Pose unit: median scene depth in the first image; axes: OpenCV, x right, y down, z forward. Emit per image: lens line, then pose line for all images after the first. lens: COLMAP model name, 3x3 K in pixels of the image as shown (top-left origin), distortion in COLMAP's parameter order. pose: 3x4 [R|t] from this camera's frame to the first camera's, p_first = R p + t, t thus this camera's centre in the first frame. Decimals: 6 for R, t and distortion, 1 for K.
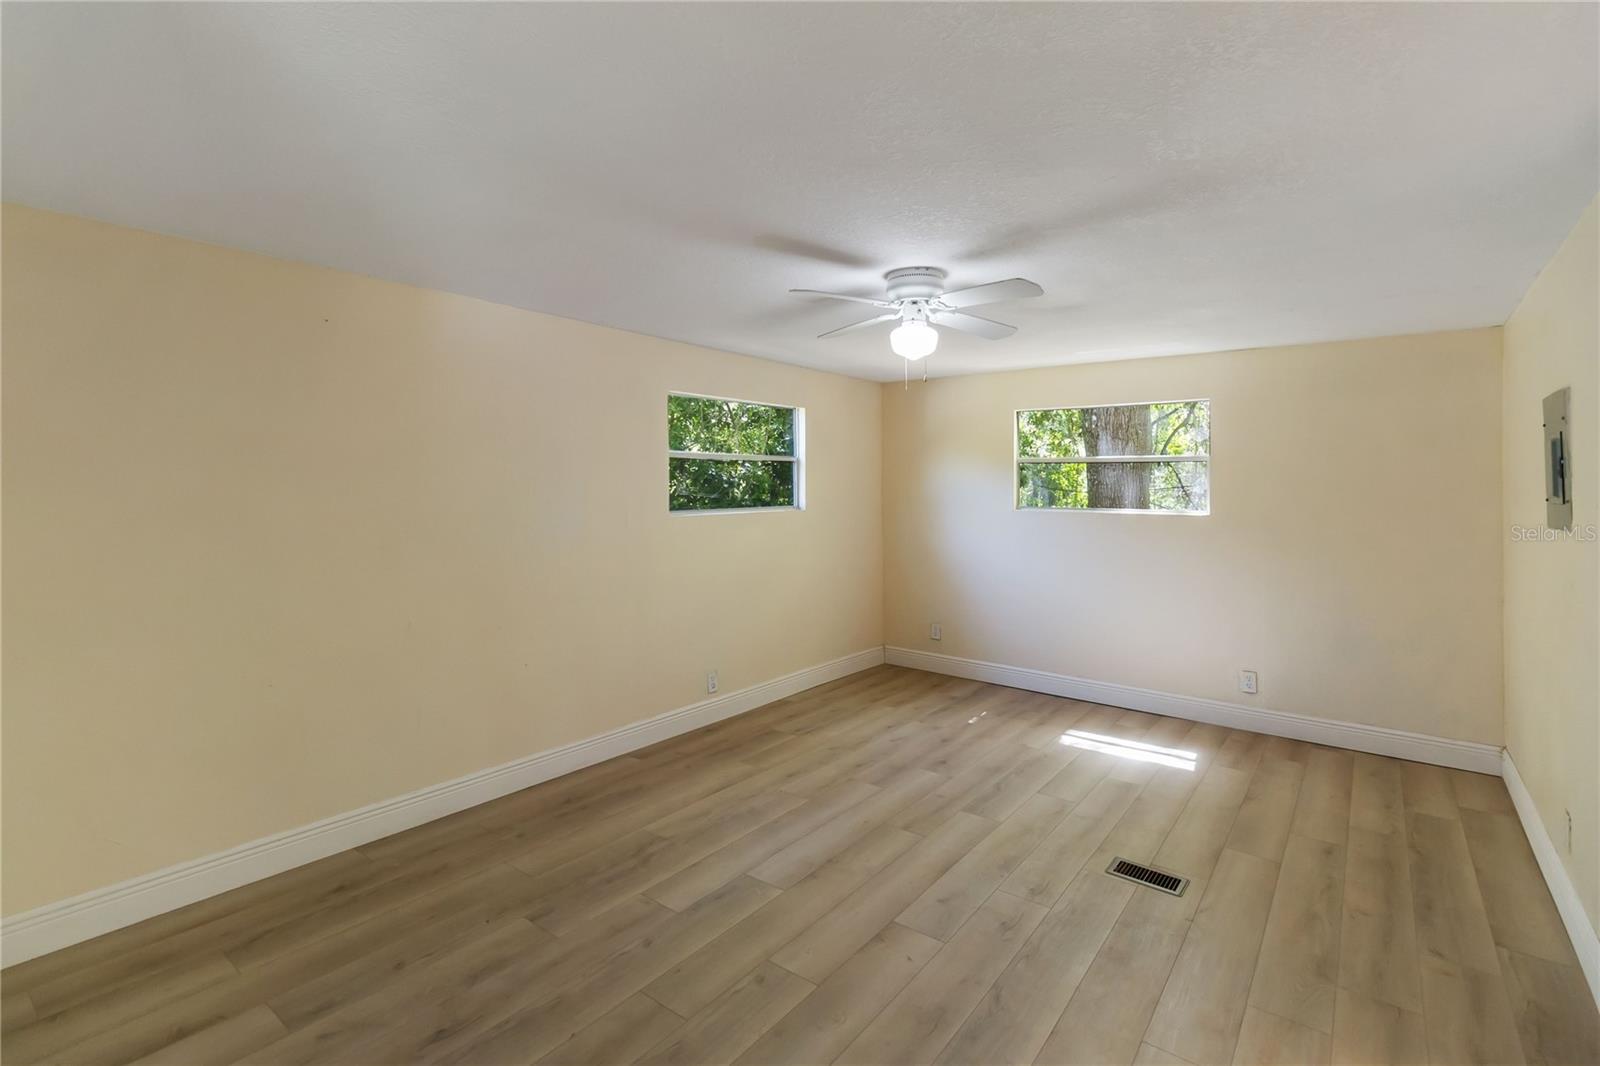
lens RADIAL K [[740.8, 0, 796.2], [0, 740.8, 501.9], [0, 0, 1]] dist [-0.000658, -0.000224]
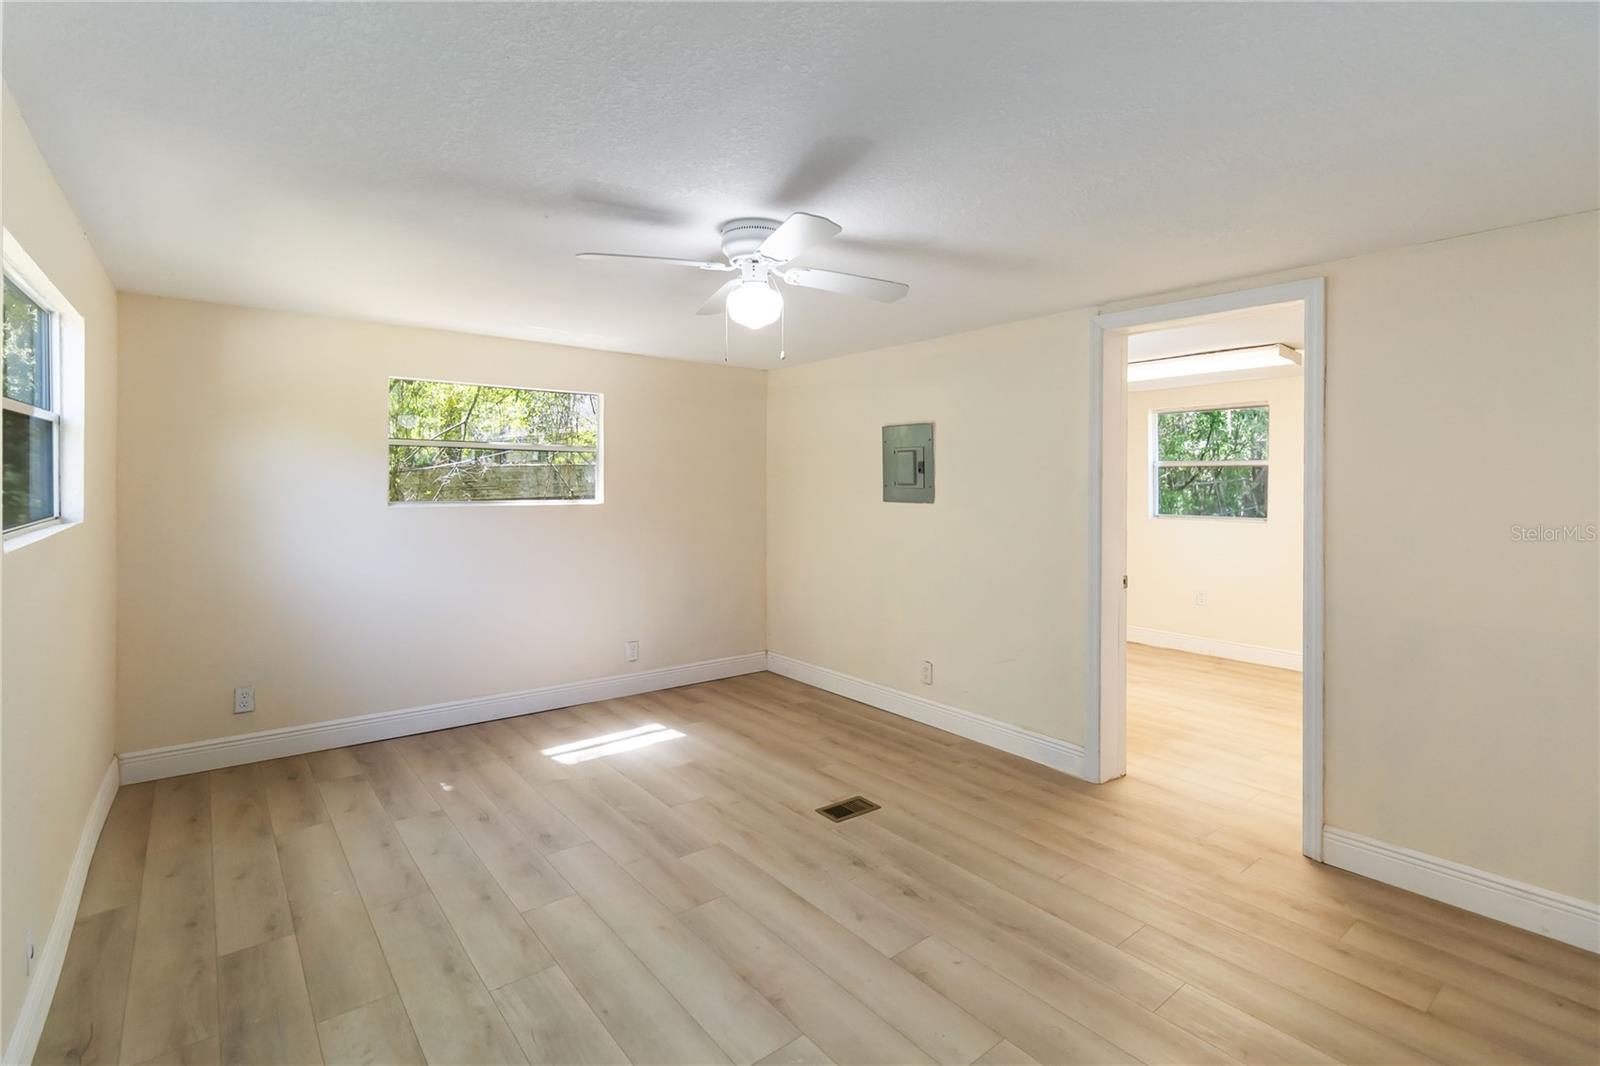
lens RADIAL K [[757.3, 0, 800.8], [0, 757.3, 490.7], [0, 0, 1]] dist [-0.000381, 0.000153]
pose [[0.230555, -0.022012, 0.972810, -0.651379], [0.013070, 0.999724, 0.019523, -0.023221], [-0.972972, 0.008213, 0.230779, 0.734573]]
